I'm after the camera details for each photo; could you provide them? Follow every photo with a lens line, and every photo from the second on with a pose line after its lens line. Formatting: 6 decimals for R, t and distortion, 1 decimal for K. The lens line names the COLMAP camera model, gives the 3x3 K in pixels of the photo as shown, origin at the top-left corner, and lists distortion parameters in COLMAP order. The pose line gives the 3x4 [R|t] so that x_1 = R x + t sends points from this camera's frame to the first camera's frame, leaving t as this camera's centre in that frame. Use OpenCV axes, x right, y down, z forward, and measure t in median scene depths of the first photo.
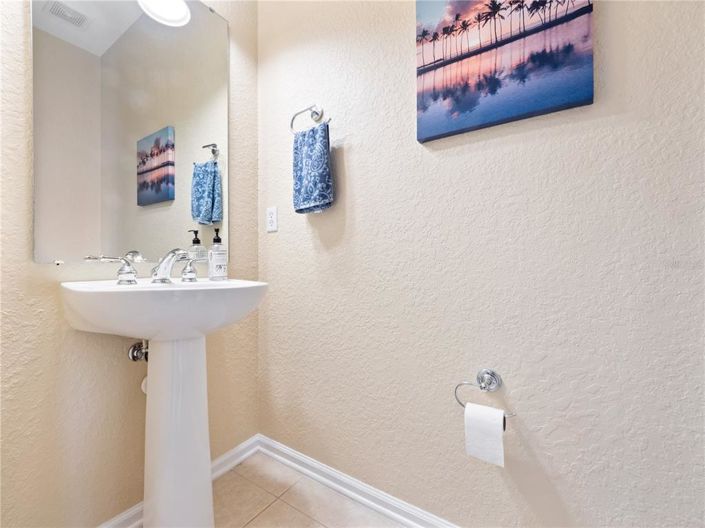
lens RADIAL K [[285.4, 0, 353.0], [0, 285.4, 264.7], [0, 0, 1]] dist [-0.010532, -0.002196]
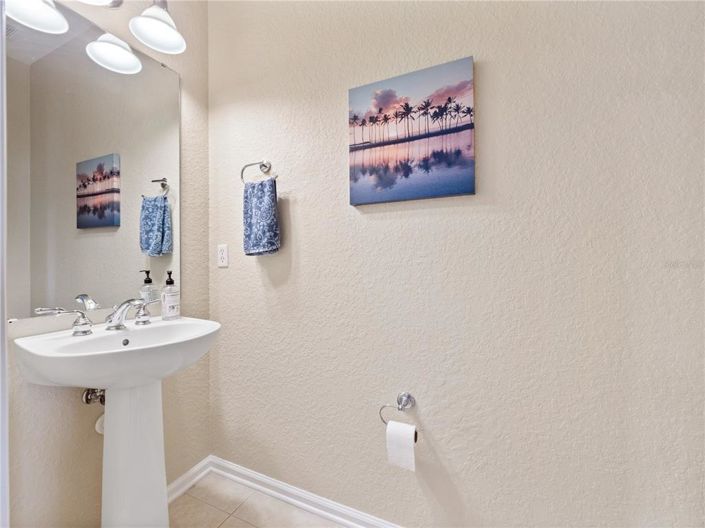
lens RADIAL K [[285.4, 0, 349.0], [0, 285.4, 260.0], [0, 0, 1]] dist [-0.010532, -0.002196]
pose [[0.989407, -0.004471, 0.145101, 0.038367], [0.005132, 0.999978, -0.004182, -0.169112], [-0.145080, 0.004882, 0.989408, -0.167253]]
